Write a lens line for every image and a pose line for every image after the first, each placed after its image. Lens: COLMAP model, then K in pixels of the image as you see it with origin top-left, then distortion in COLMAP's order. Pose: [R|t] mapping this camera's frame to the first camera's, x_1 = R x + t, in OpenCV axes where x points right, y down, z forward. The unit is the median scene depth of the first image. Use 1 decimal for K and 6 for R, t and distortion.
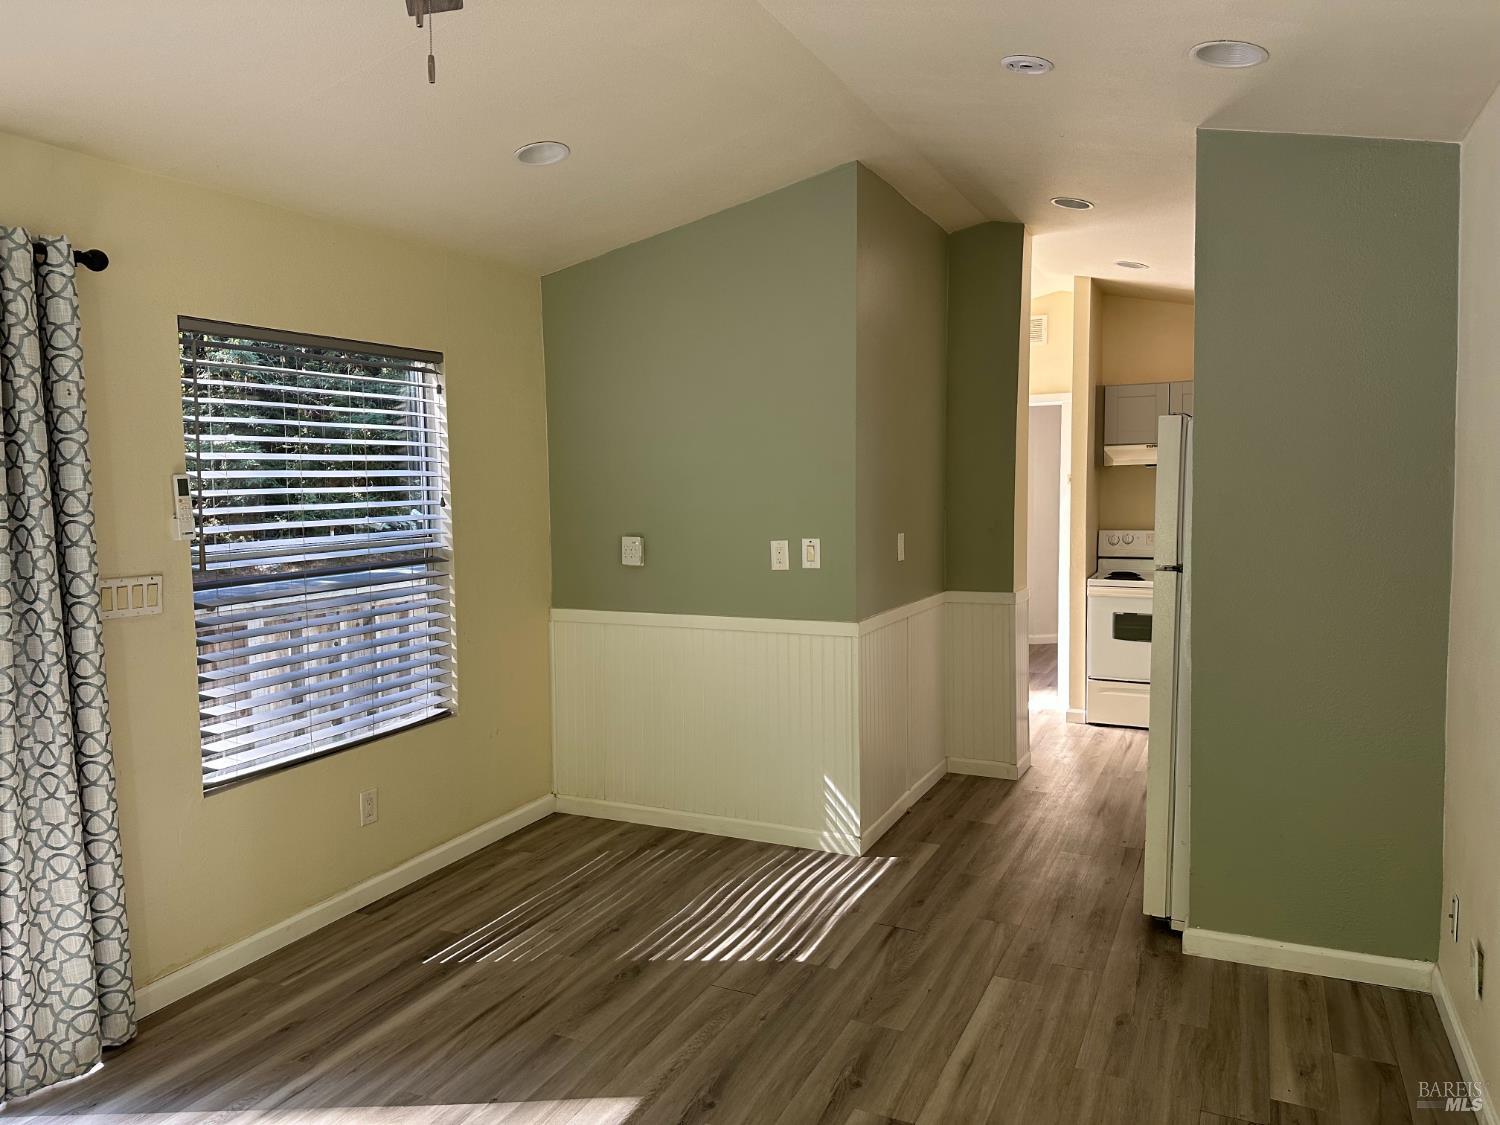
lens RADIAL K [[1050.8, 0, 747.3], [0, 1050.8, 556.3], [0, 0, 1]] dist [0.005966, -0.010140]
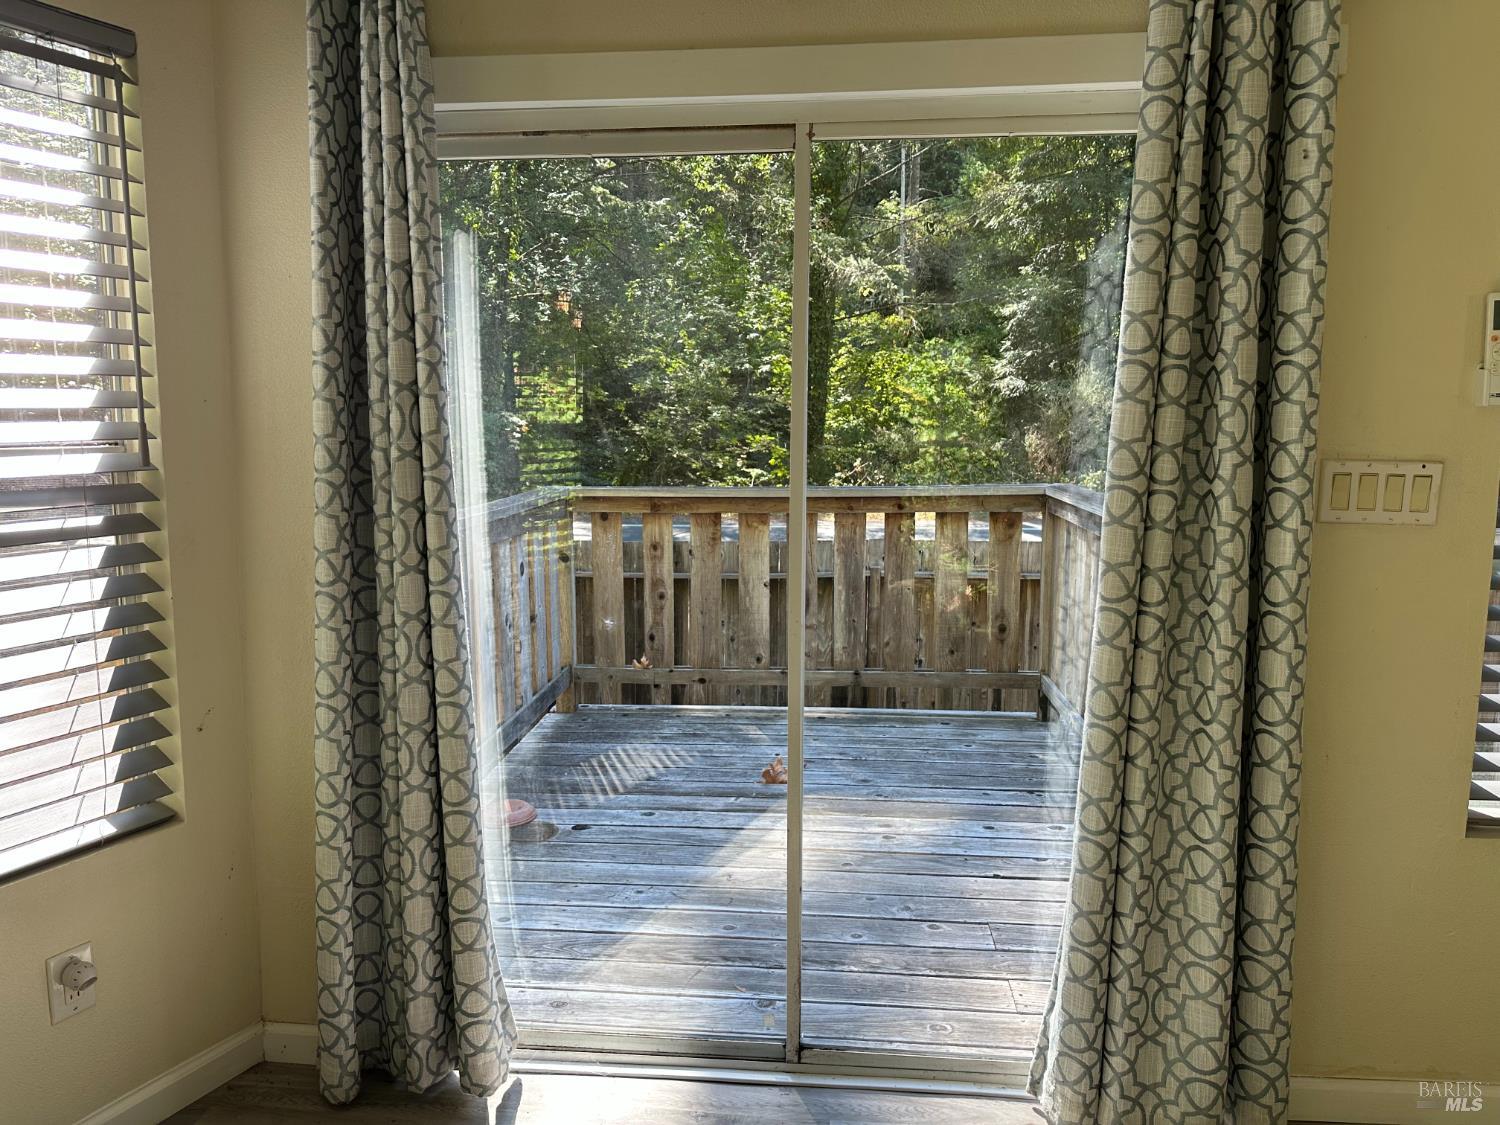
lens RADIAL K [[1050.8, 0, 747.3], [0, 1050.8, 556.3], [0, 0, 1]] dist [0.005966, -0.010140]
pose [[0.343066, 0.138164, -0.929094, -0.139514], [-0.072700, 0.990062, 0.120386, 0.031322], [0.936494, 0.026245, 0.349701, 0.469476]]
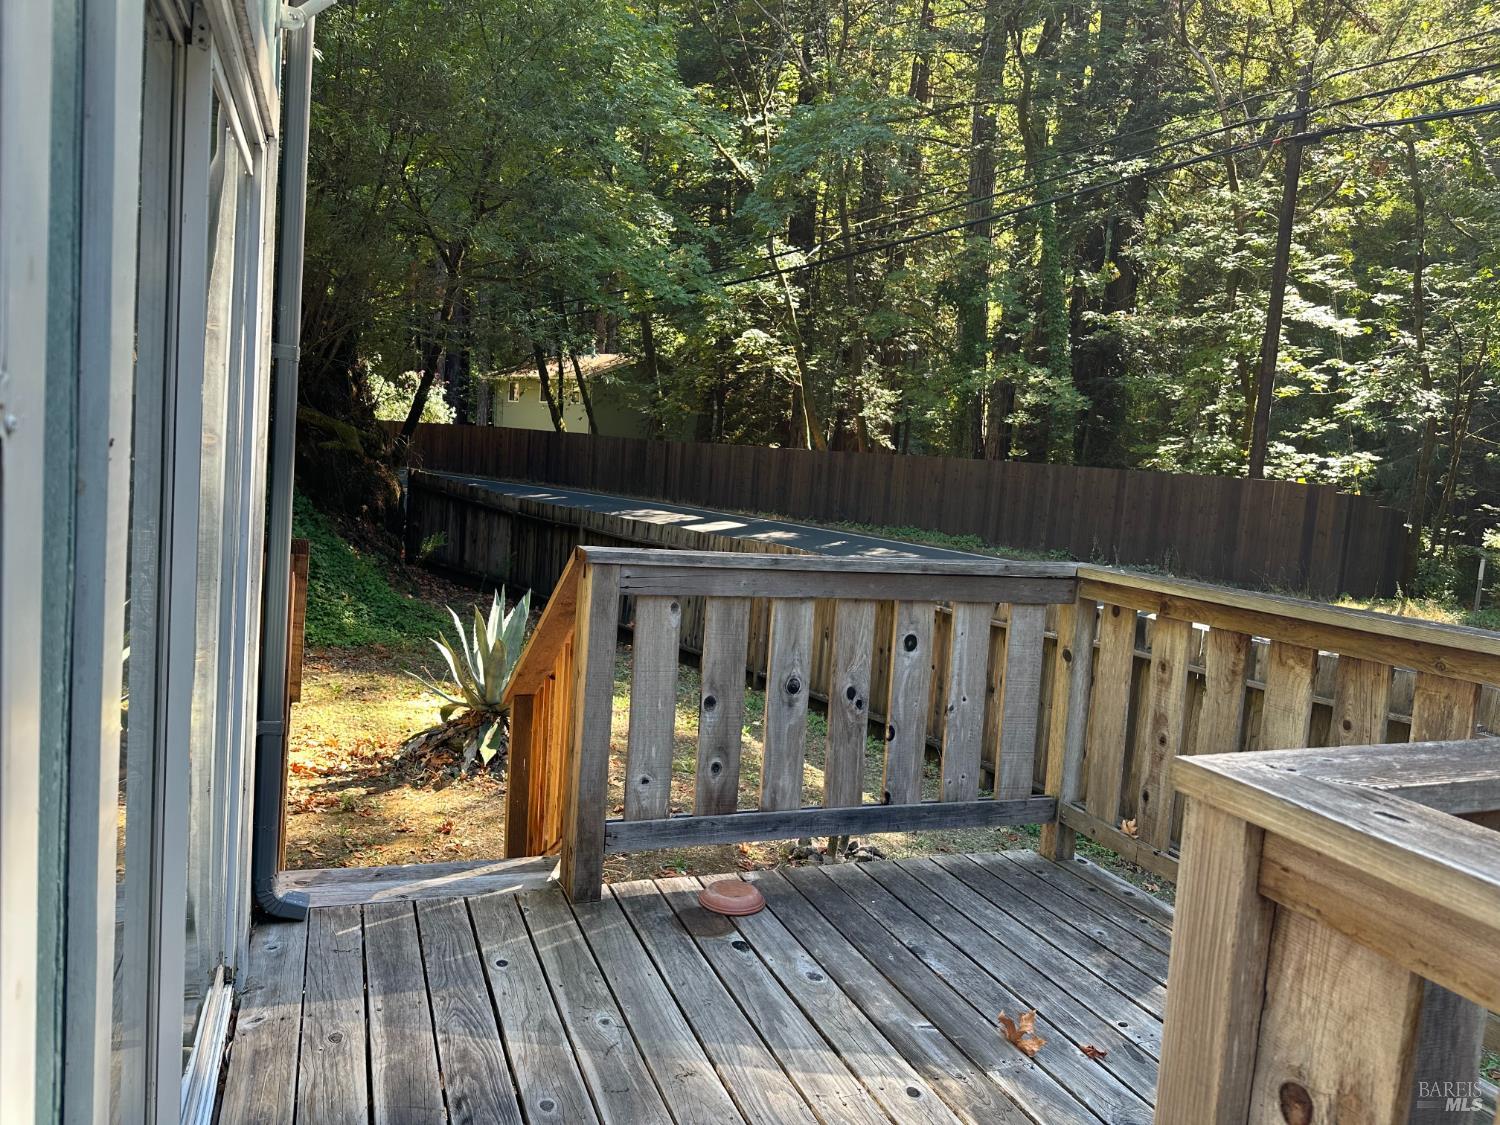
lens RADIAL K [[1050.8, 0, 747.3], [0, 1050.8, 556.3], [0, 0, 1]] dist [0.005966, -0.010140]
pose [[-0.687926, 0.017404, -0.725572, -0.623616], [-0.121576, 0.982824, 0.138843, 0.003545], [0.715526, 0.183725, -0.673994, 1.394901]]
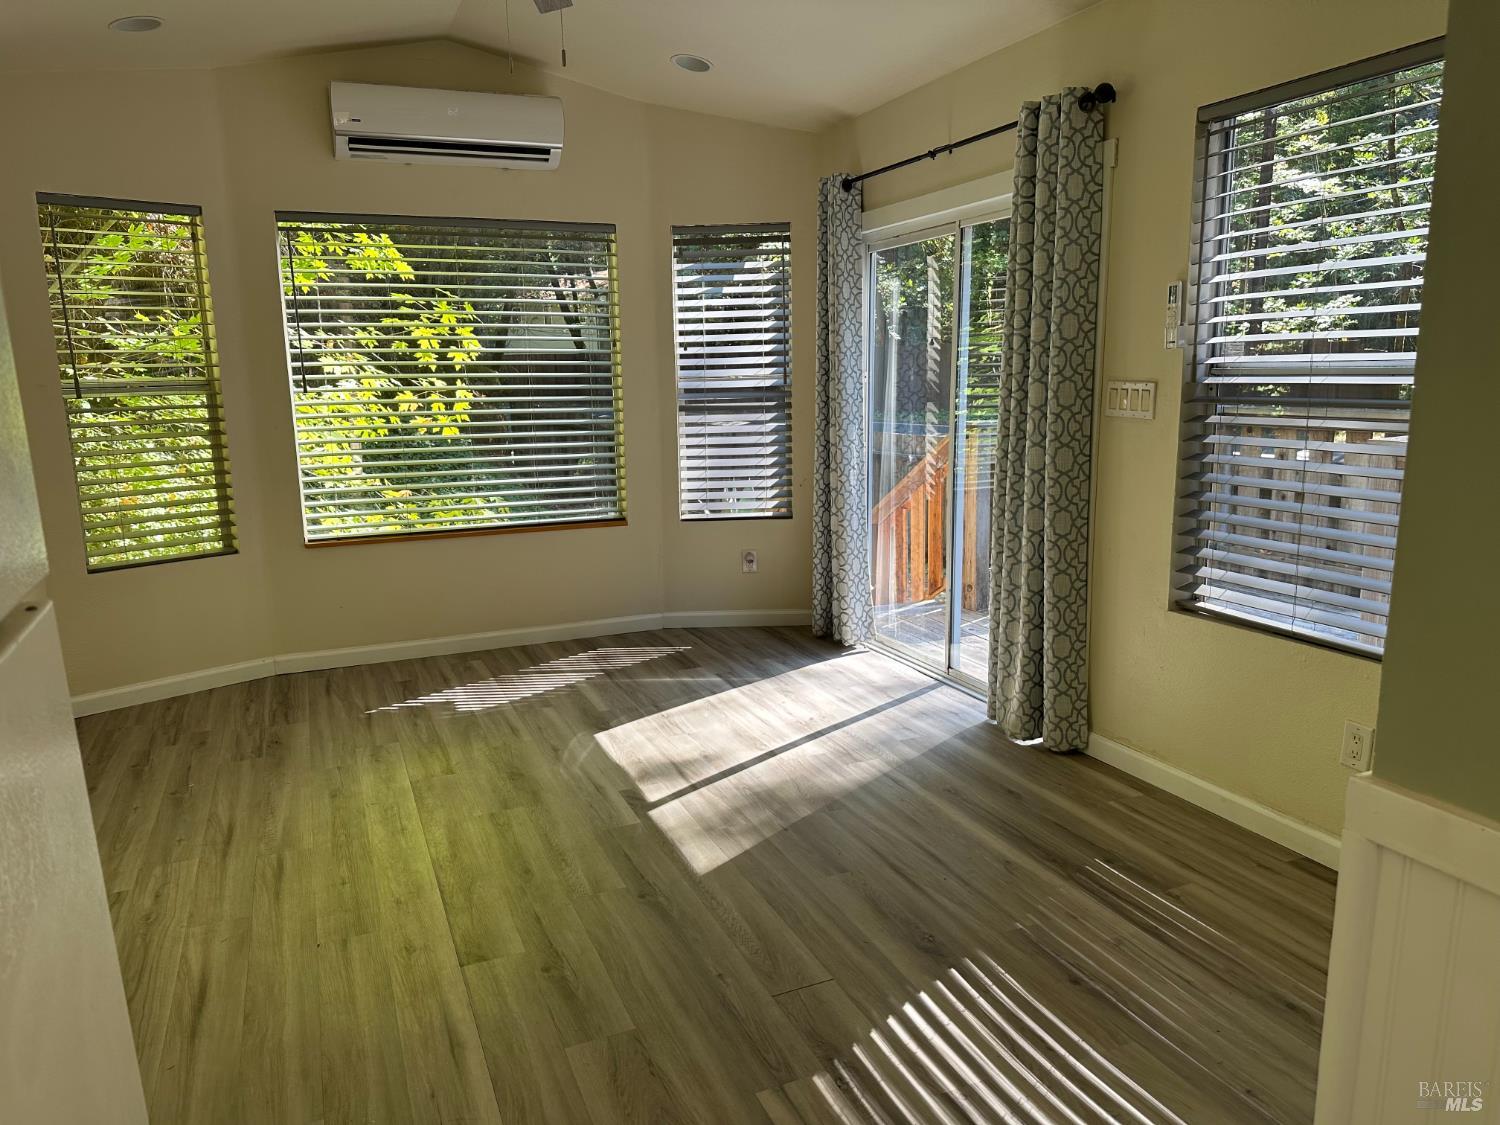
lens RADIAL K [[1050.8, 0, 747.3], [0, 1050.8, 556.3], [0, 0, 1]] dist [0.005966, -0.010140]
pose [[-0.670050, 0.158958, -0.725097, 0.569444], [-0.022609, 0.971980, 0.233973, -0.056536], [0.741972, 0.173167, -0.647681, 1.599728]]
